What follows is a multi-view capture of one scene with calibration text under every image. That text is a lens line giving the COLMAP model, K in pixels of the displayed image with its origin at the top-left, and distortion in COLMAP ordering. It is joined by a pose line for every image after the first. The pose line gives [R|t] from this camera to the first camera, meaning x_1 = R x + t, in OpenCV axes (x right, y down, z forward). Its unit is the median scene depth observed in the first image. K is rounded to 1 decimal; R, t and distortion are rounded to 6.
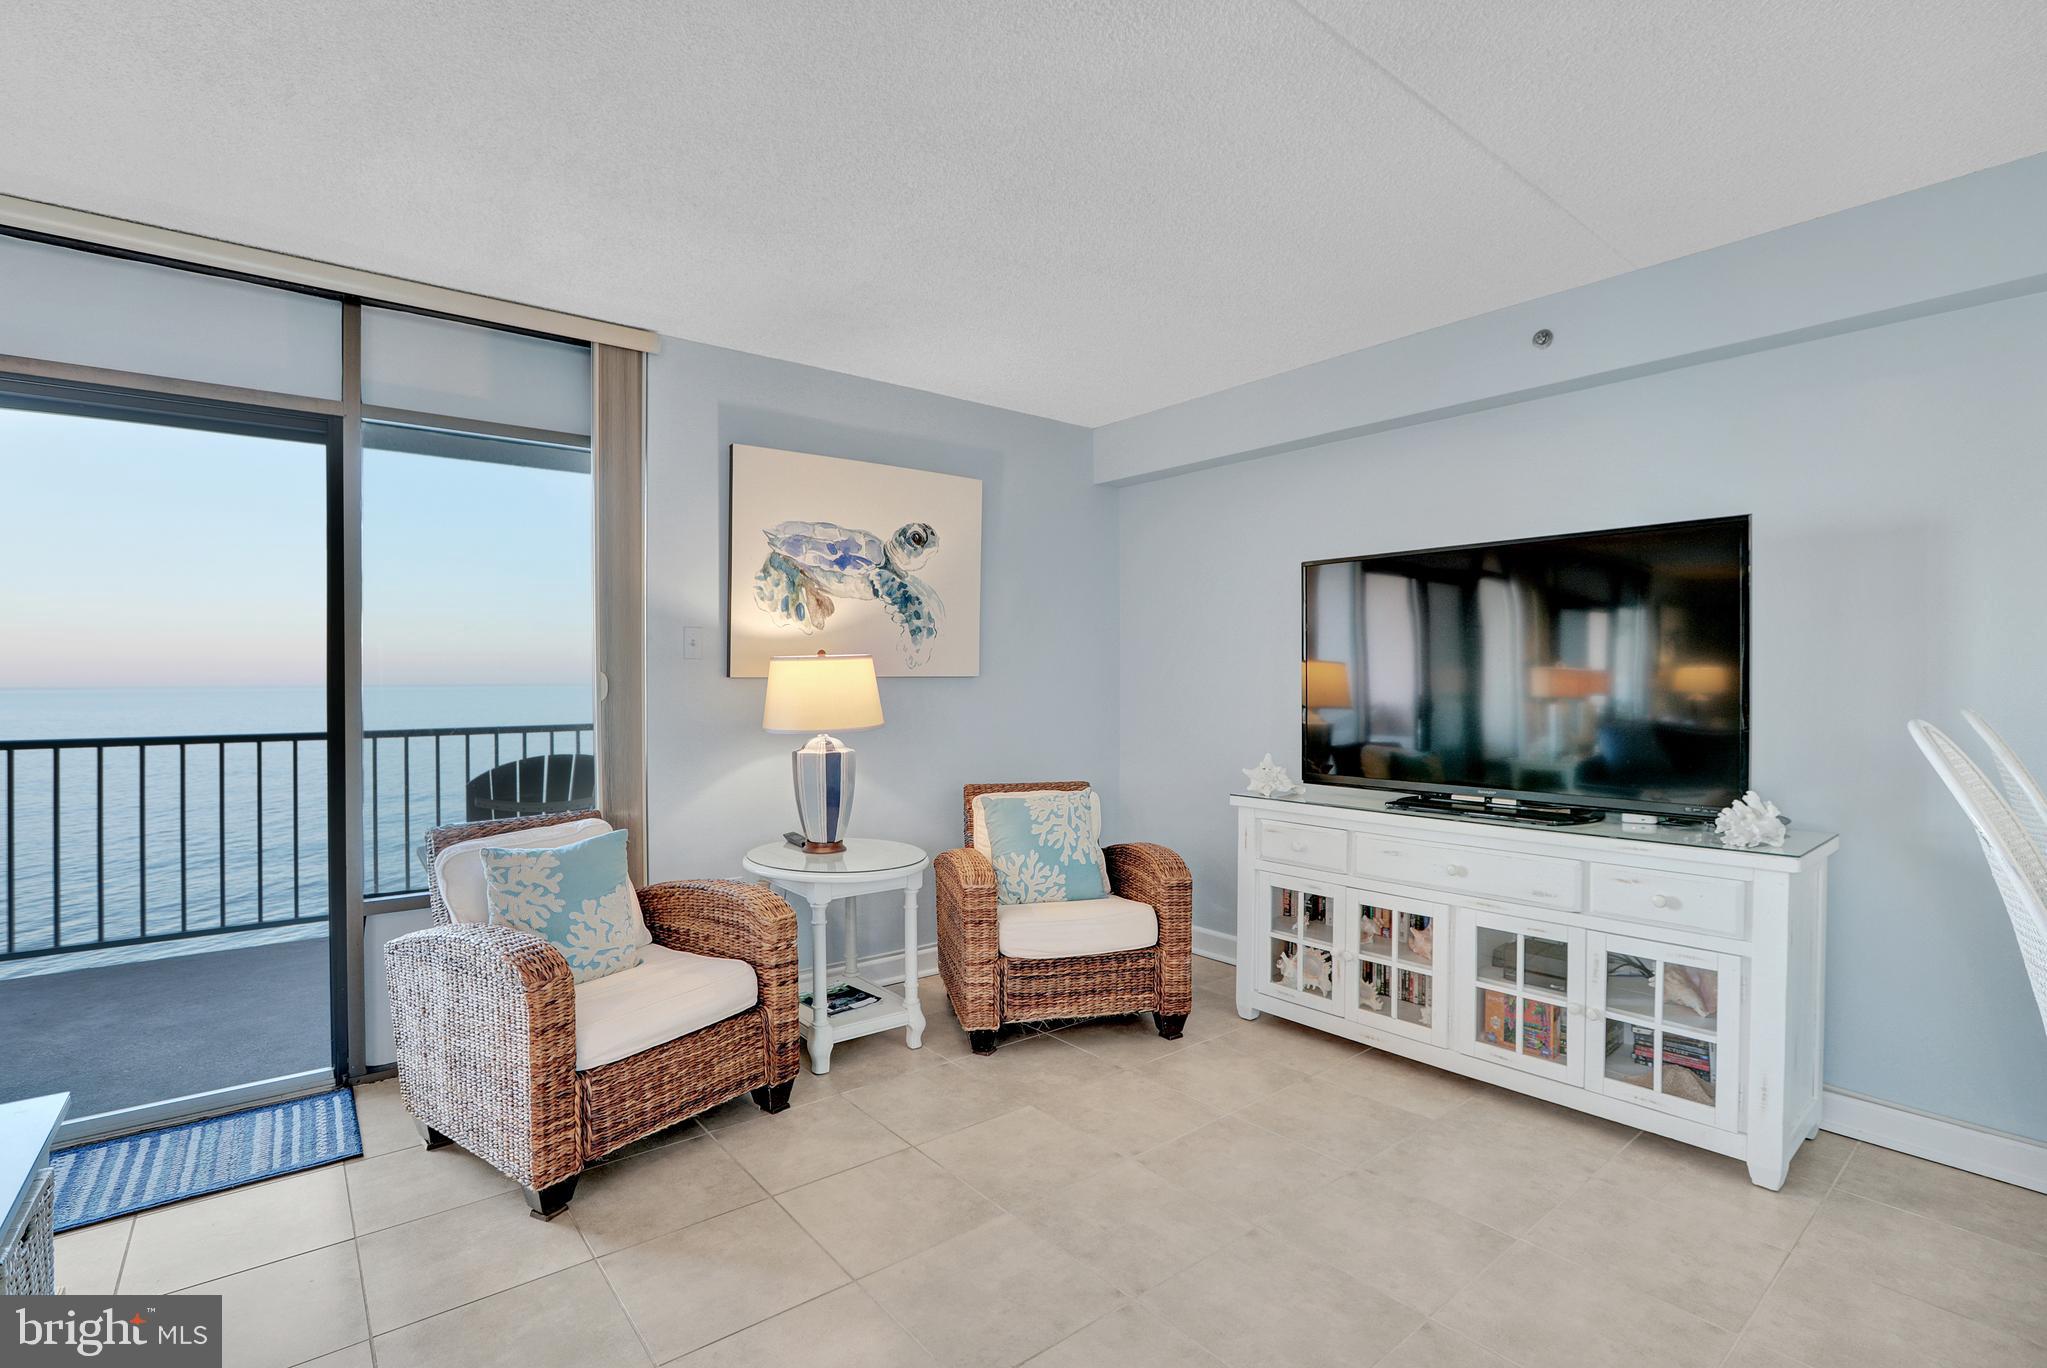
lens RADIAL K [[954.0, 0, 1023.5], [0, 954.0, 684.0], [0, 0, 1]] dist [-0.059206, 0.017100]
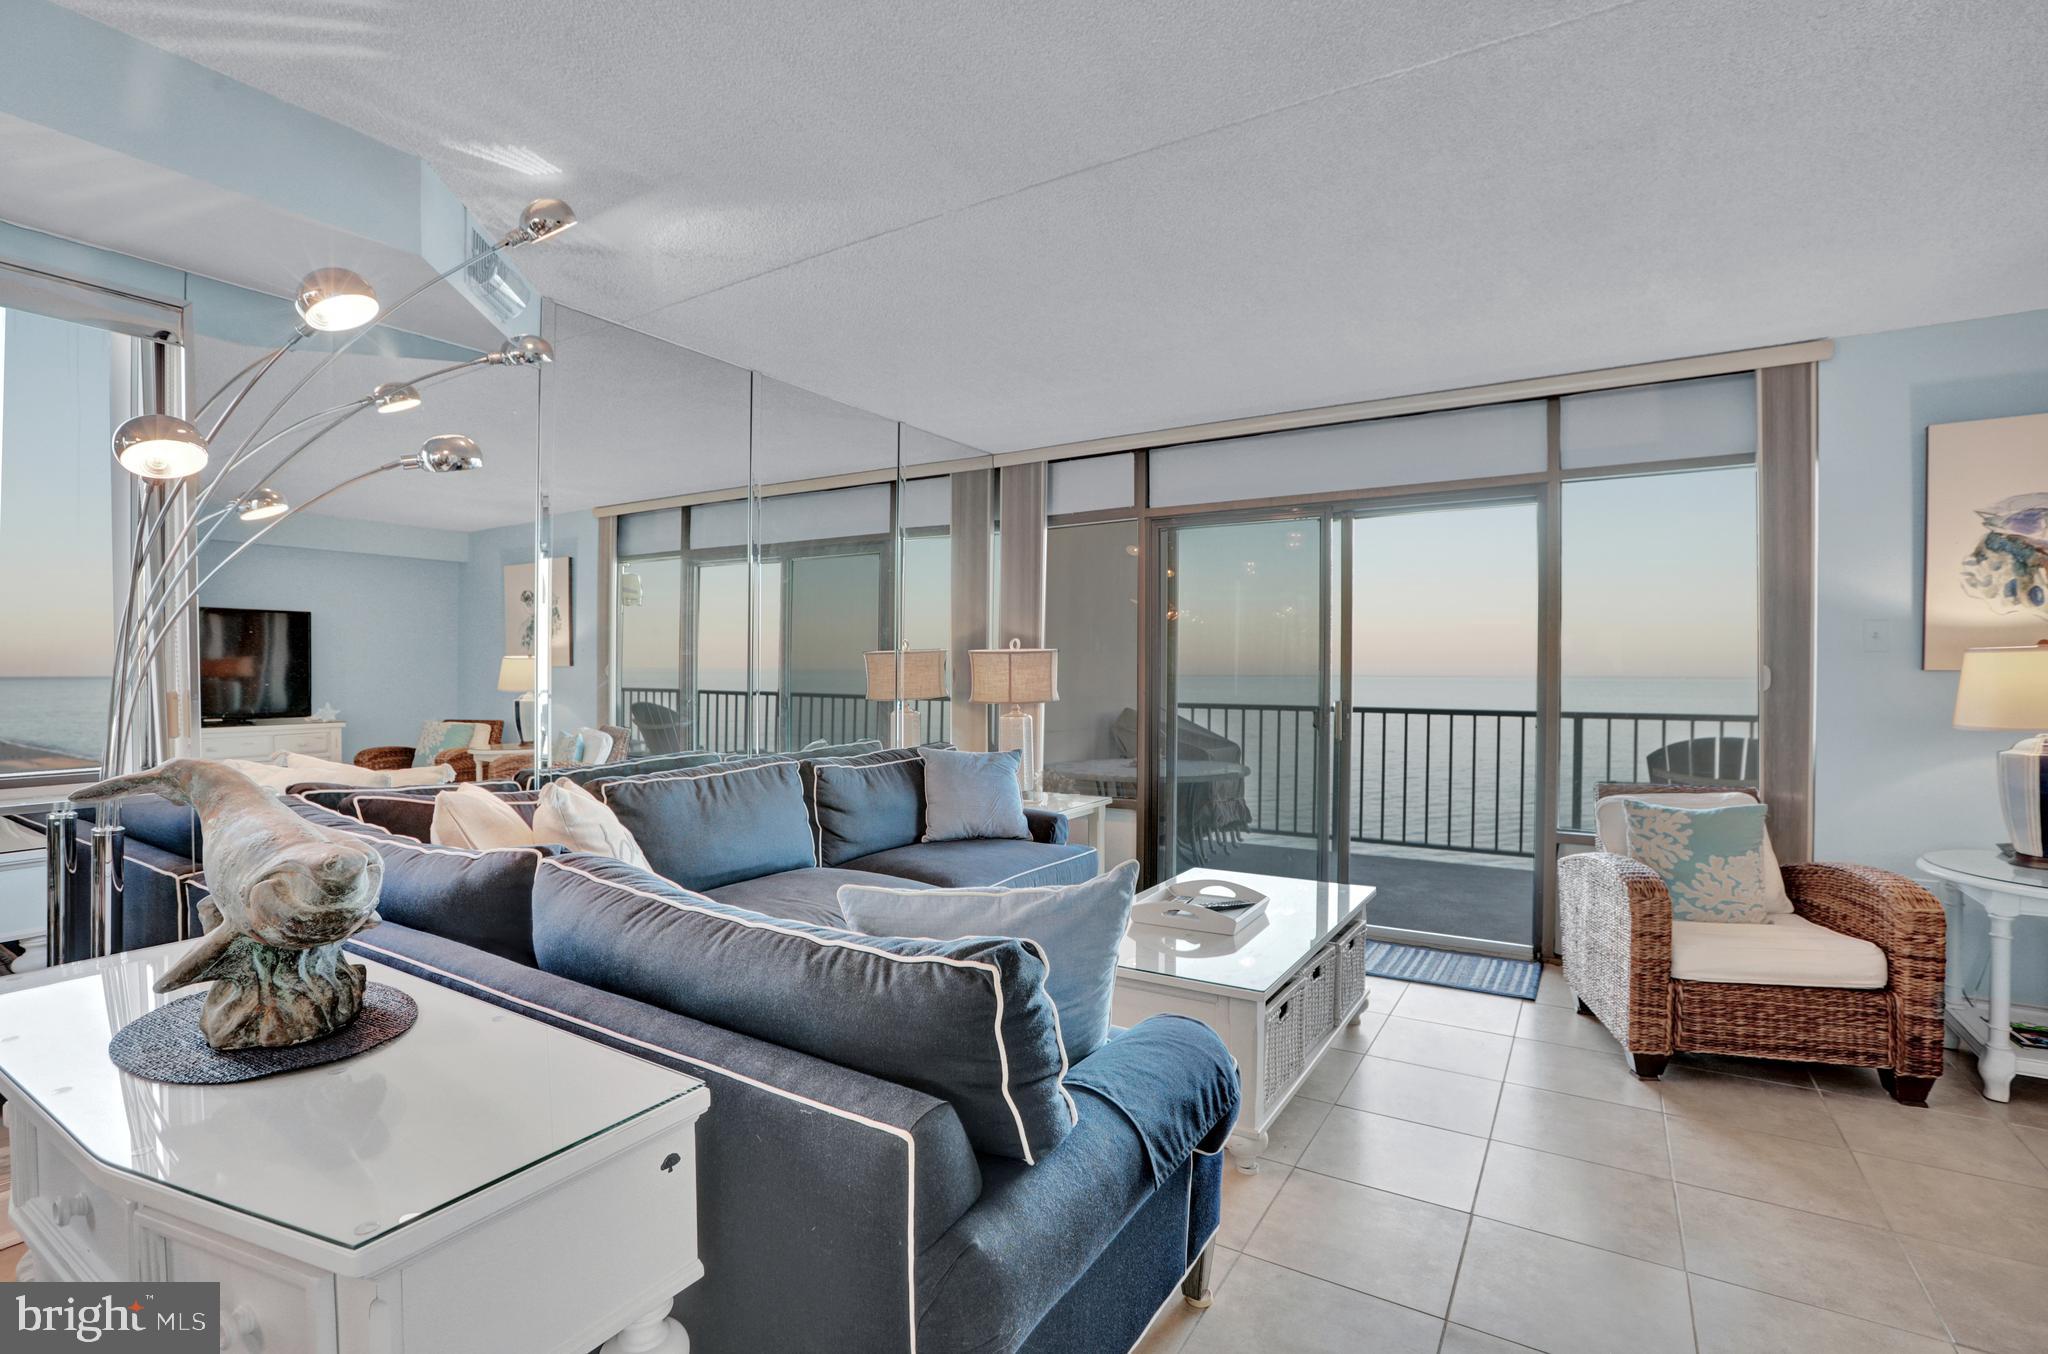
lens RADIAL K [[920.4, 0, 1024.0], [0, 920.4, 677.0], [0, 0, 1]] dist [-0.022588, 0.000168]
pose [[0.314590, -0.000011, -0.949228, 0.348474], [-0.008706, 0.999958, -0.002897, 0.012762], [0.949188, 0.009175, 0.314576, -0.195381]]
